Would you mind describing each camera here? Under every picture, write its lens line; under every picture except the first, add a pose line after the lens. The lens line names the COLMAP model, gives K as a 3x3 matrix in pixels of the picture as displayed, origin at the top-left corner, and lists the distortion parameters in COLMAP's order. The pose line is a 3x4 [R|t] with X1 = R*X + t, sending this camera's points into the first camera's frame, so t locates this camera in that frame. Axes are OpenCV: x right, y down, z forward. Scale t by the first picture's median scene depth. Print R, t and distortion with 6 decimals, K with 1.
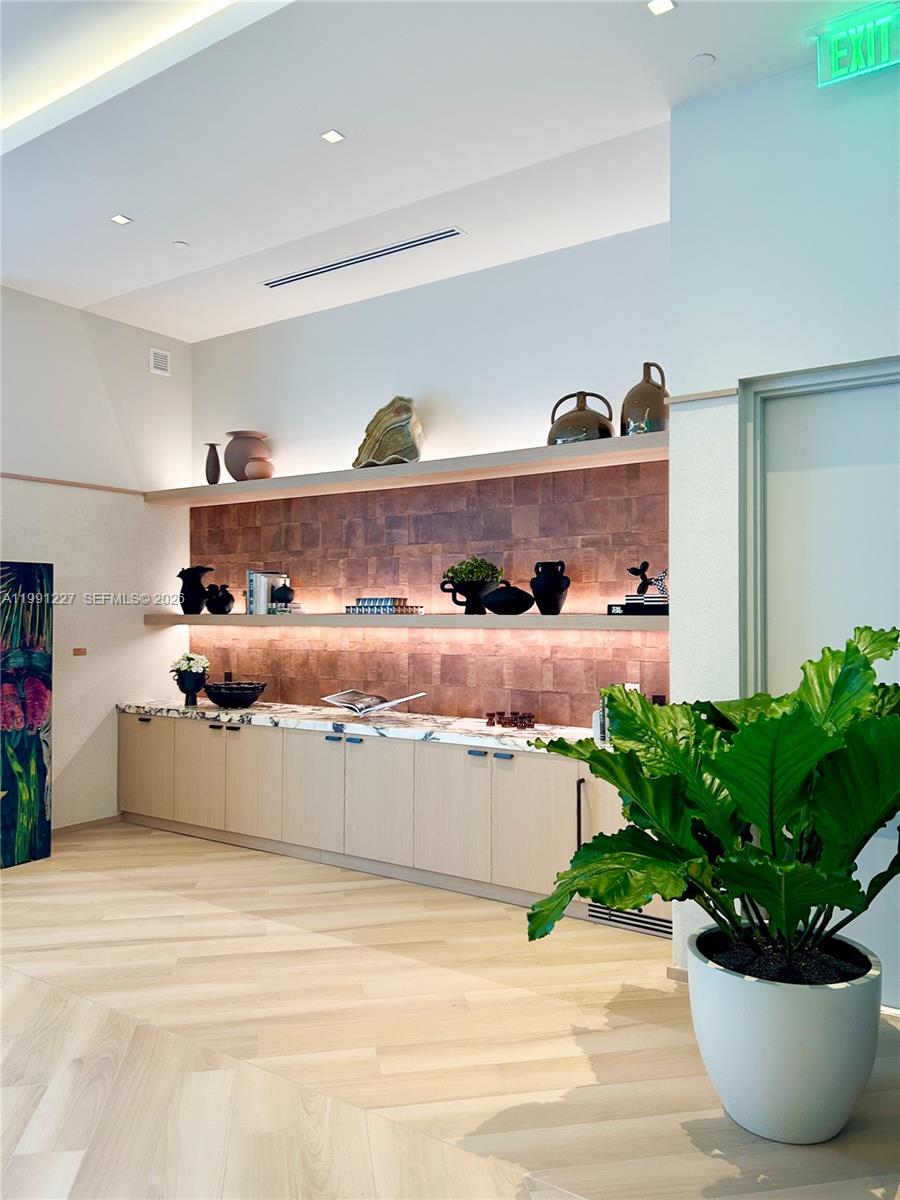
lens RADIAL K [[920.5, 0, 451.2], [0, 920.5, 577.2], [0, 0, 1]] dist [0.098414, -0.152451]
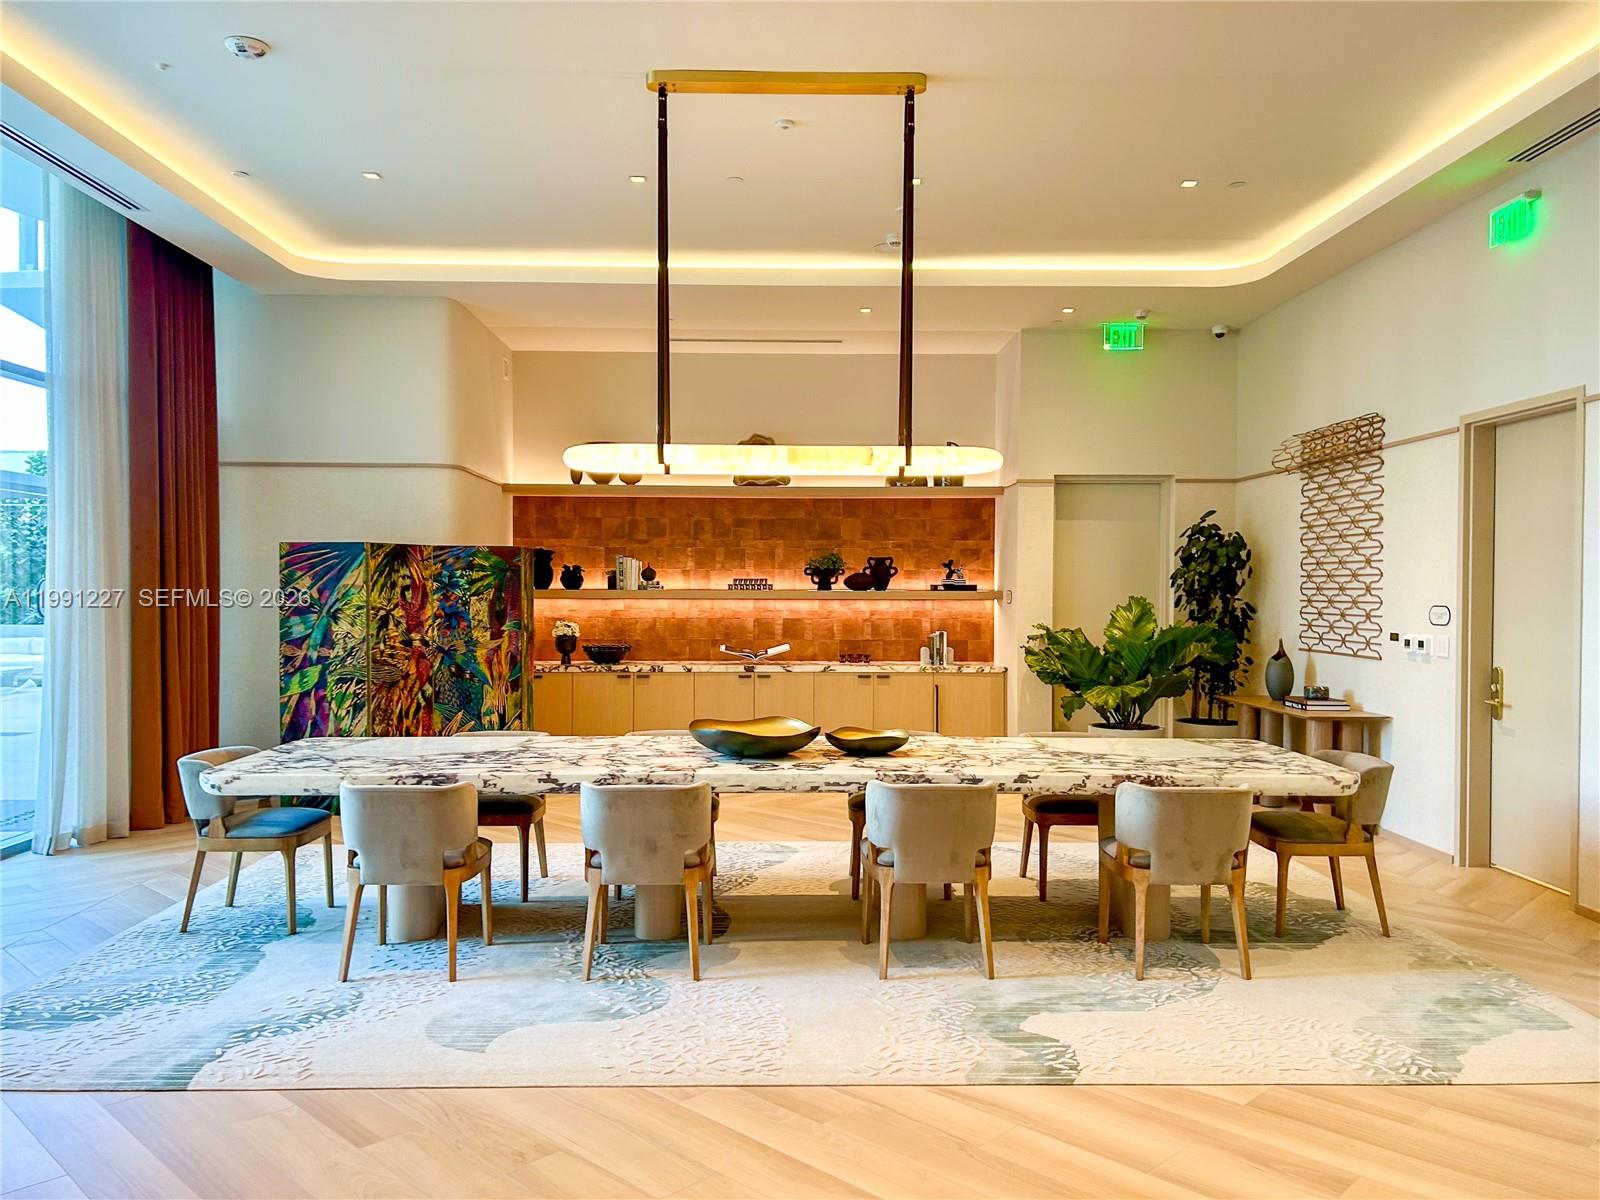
lens RADIAL K [[1196.0, 0, 811.2], [0, 1196.0, 601.1], [0, 0, 1]] dist [0.104816, -0.124567]
pose [[0.801981, -0.004590, 0.597332, -1.082199], [-0.026094, 0.998747, 0.042708, -0.023136], [-0.596779, -0.049838, 0.800856, -0.508884]]
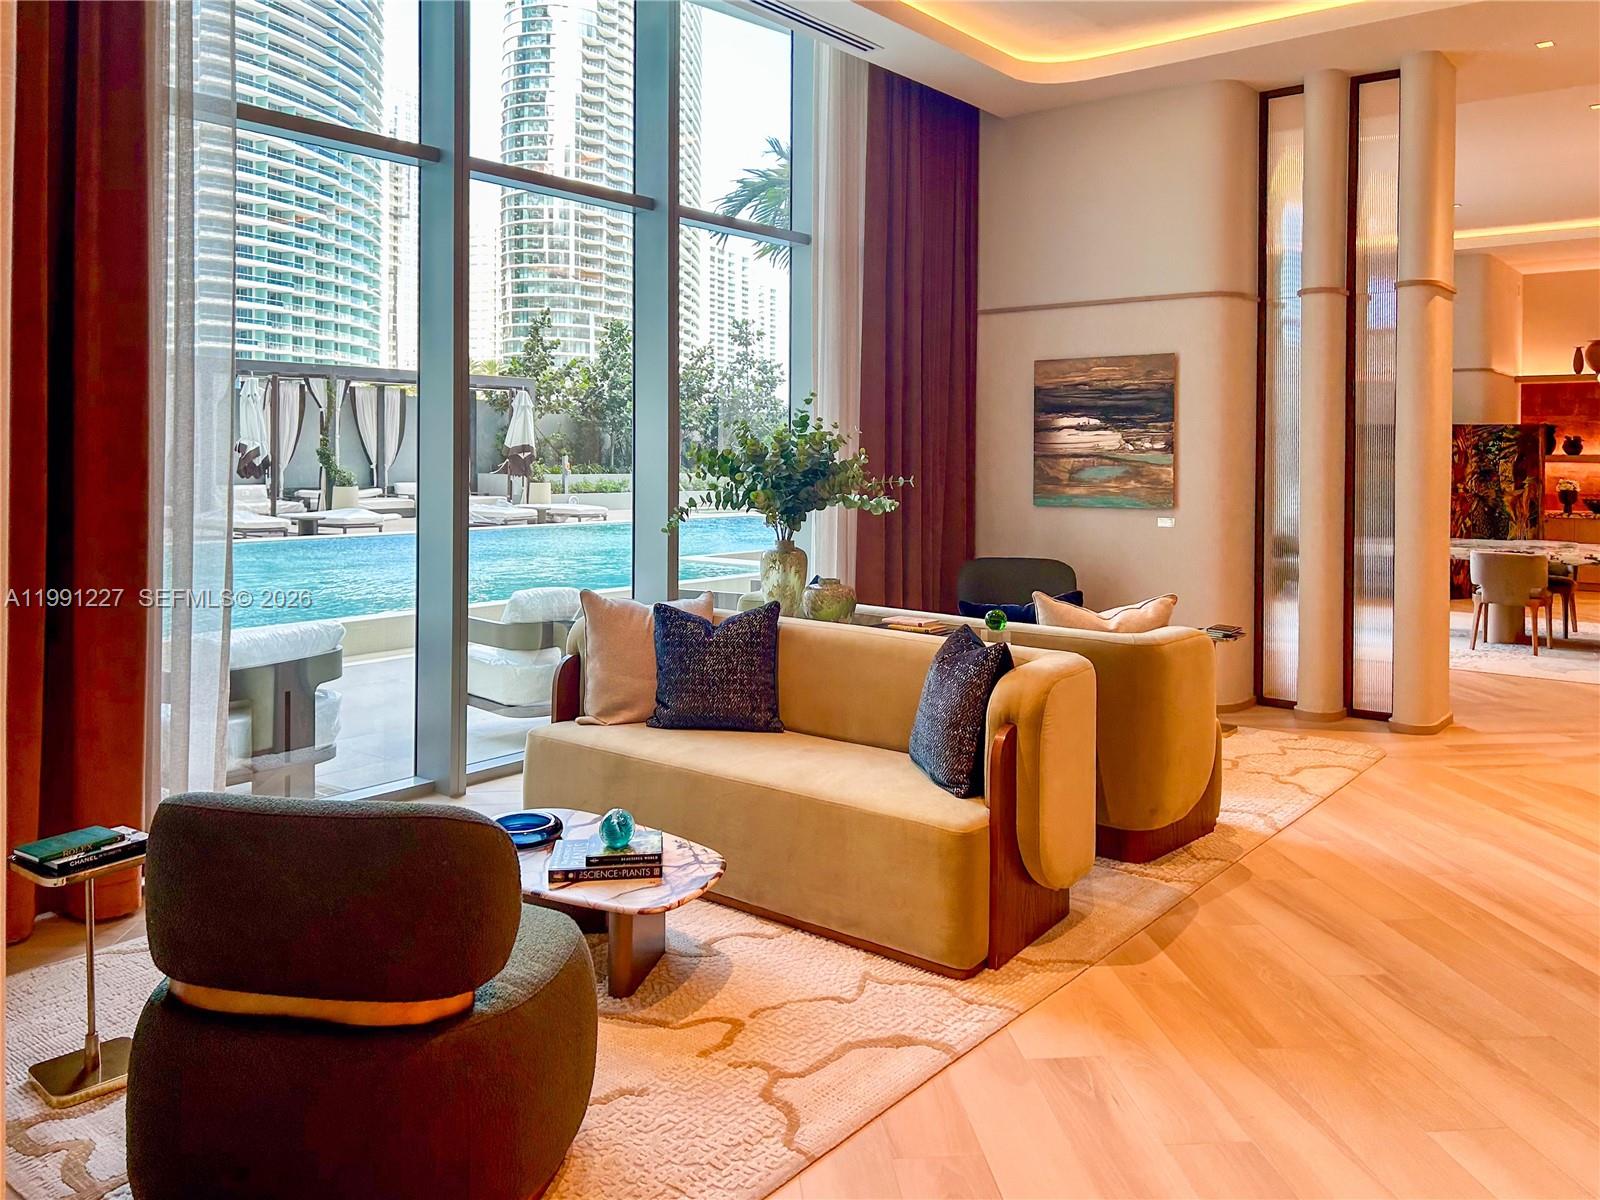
lens RADIAL K [[1227.3, 0, 798.5], [0, 1227.3, 451.9], [0, 0, 1]] dist [0.098414, -0.152451]
pose [[0.996824, 0.005730, -0.079425, -1.598385], [-0.002555, 0.999195, 0.040023, -0.053536], [0.079591, -0.039693, 0.996037, -1.375764]]
